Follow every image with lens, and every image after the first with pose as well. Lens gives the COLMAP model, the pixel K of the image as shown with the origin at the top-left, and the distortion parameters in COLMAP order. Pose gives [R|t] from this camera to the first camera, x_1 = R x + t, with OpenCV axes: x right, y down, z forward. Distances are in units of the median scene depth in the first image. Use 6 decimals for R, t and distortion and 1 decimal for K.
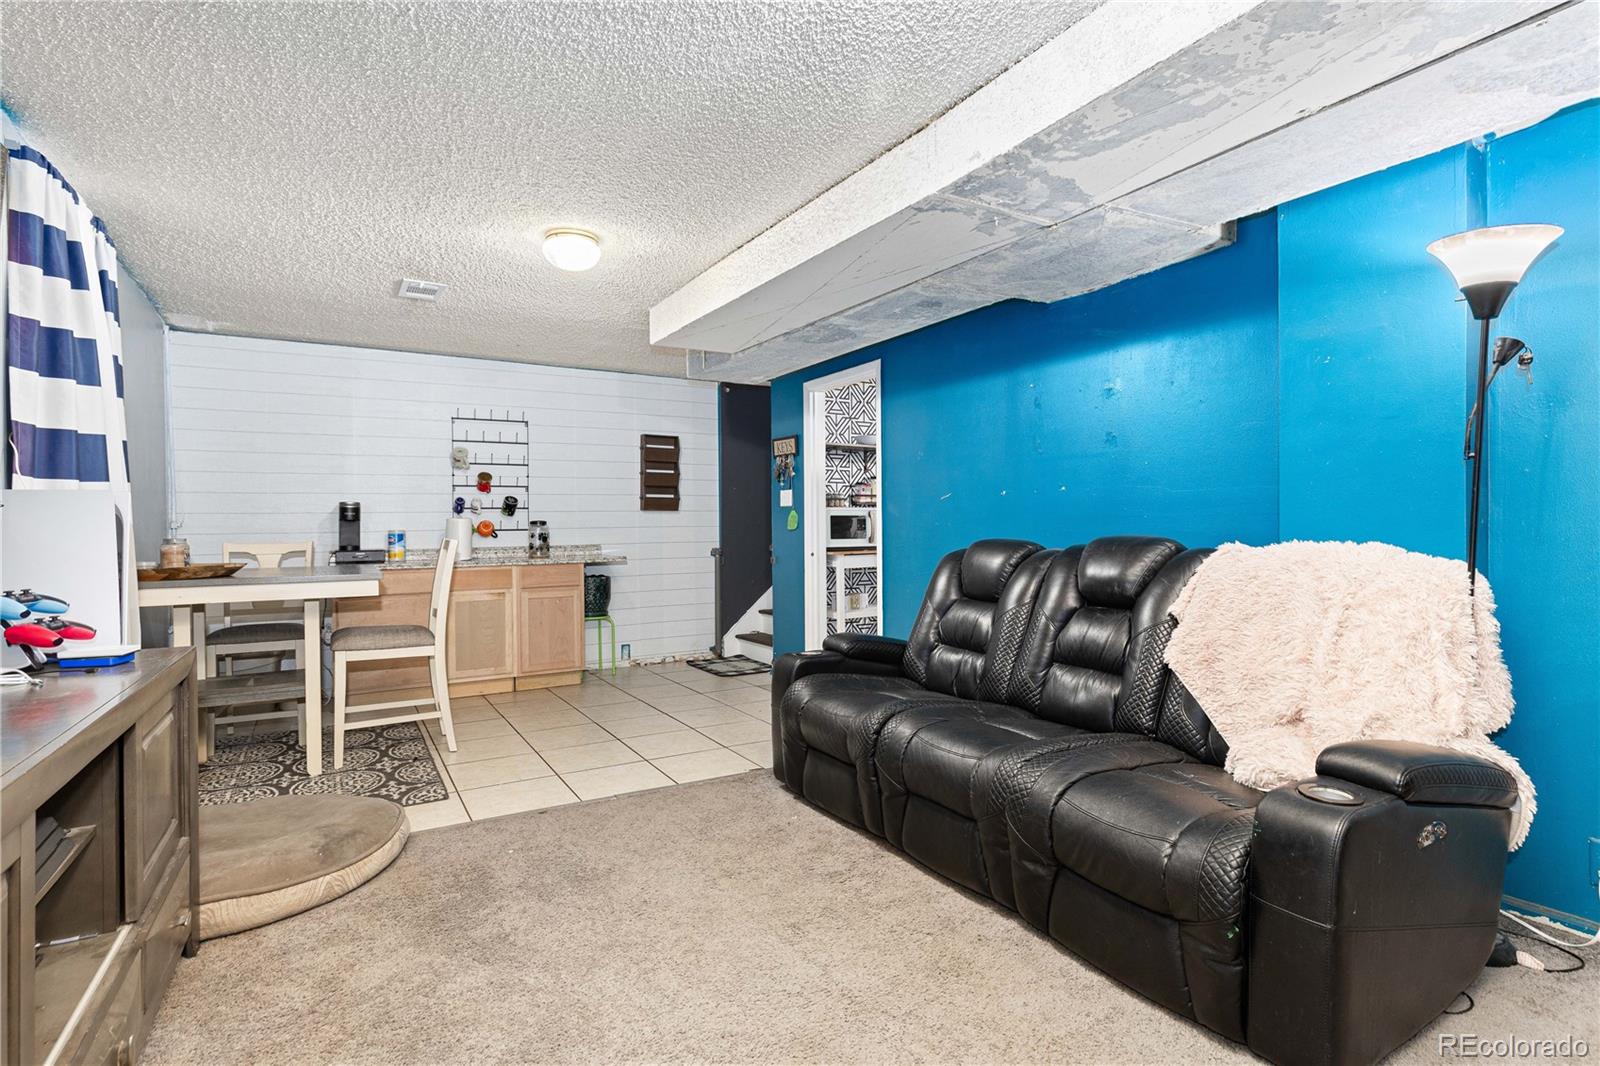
lens RADIAL K [[809.5, 0, 802.0], [0, 809.5, 527.5], [0, 0, 1]] dist [0.001240, 0.000042]
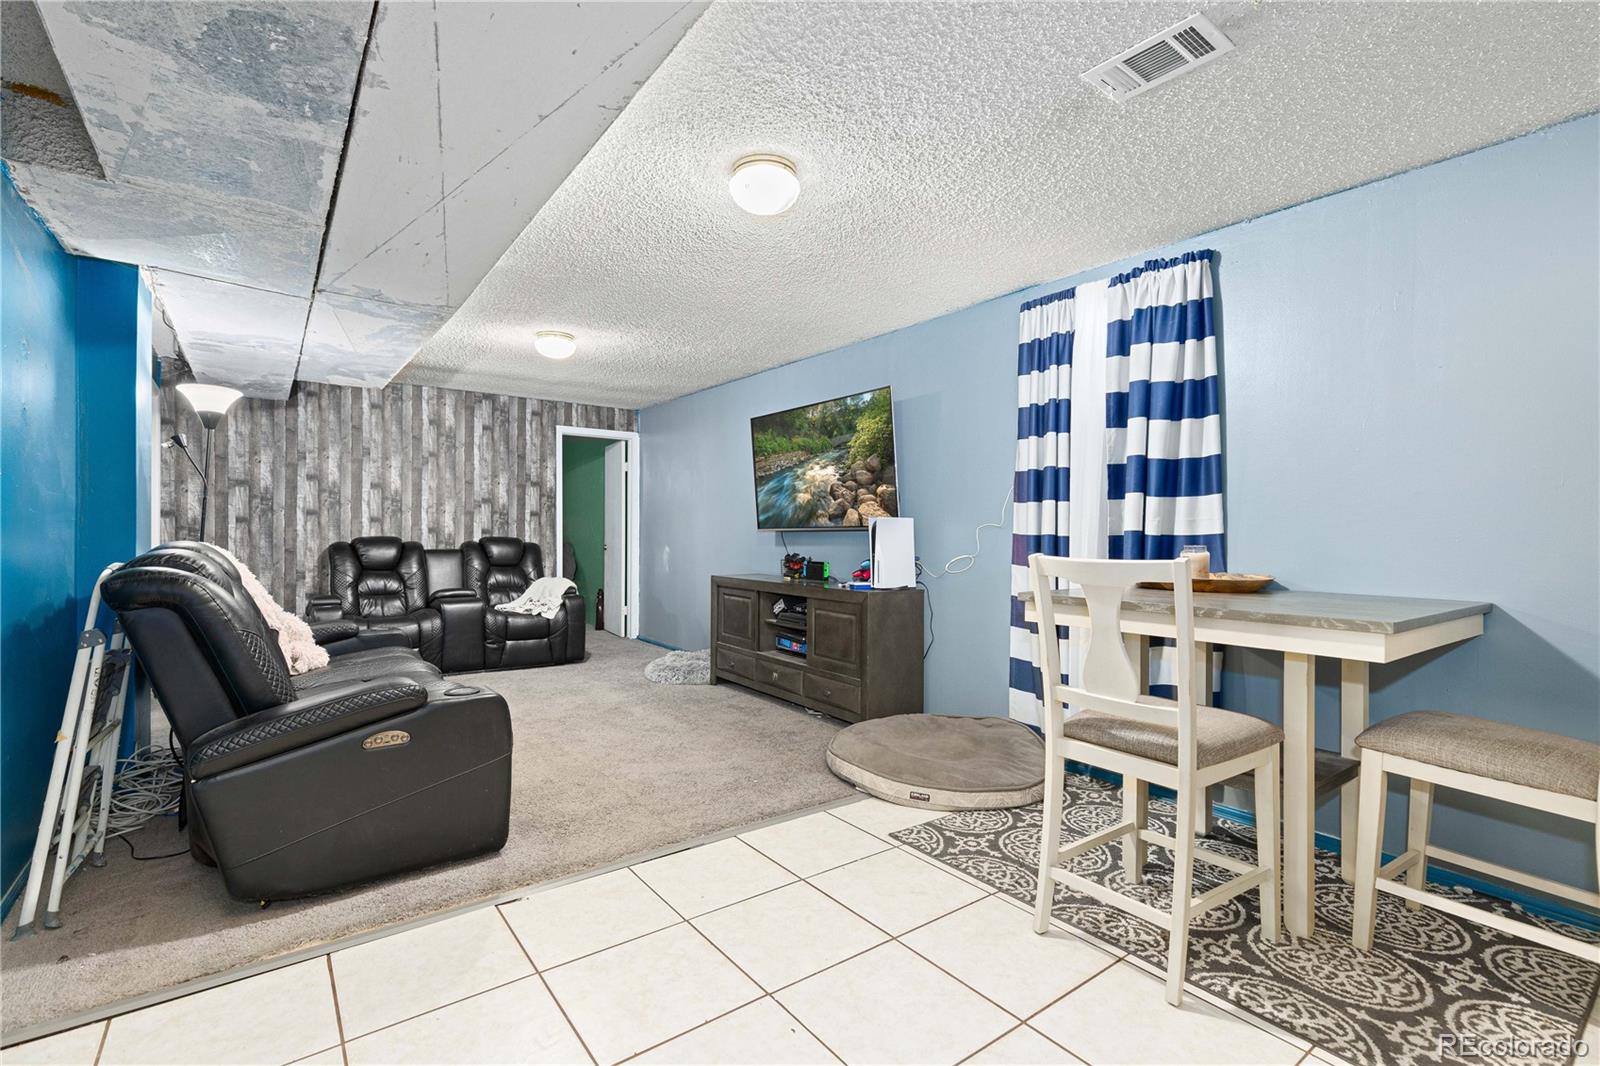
lens RADIAL K [[732.9, 0, 800.4], [0, 732.9, 528.3], [0, 0, 1]] dist [0.001827, 0.000237]
pose [[-0.992856, -0.002088, -0.119302, -0.231733], [-0.003540, 0.999922, 0.011963, -0.014617], [0.119268, 0.012300, -0.992786, 1.719031]]
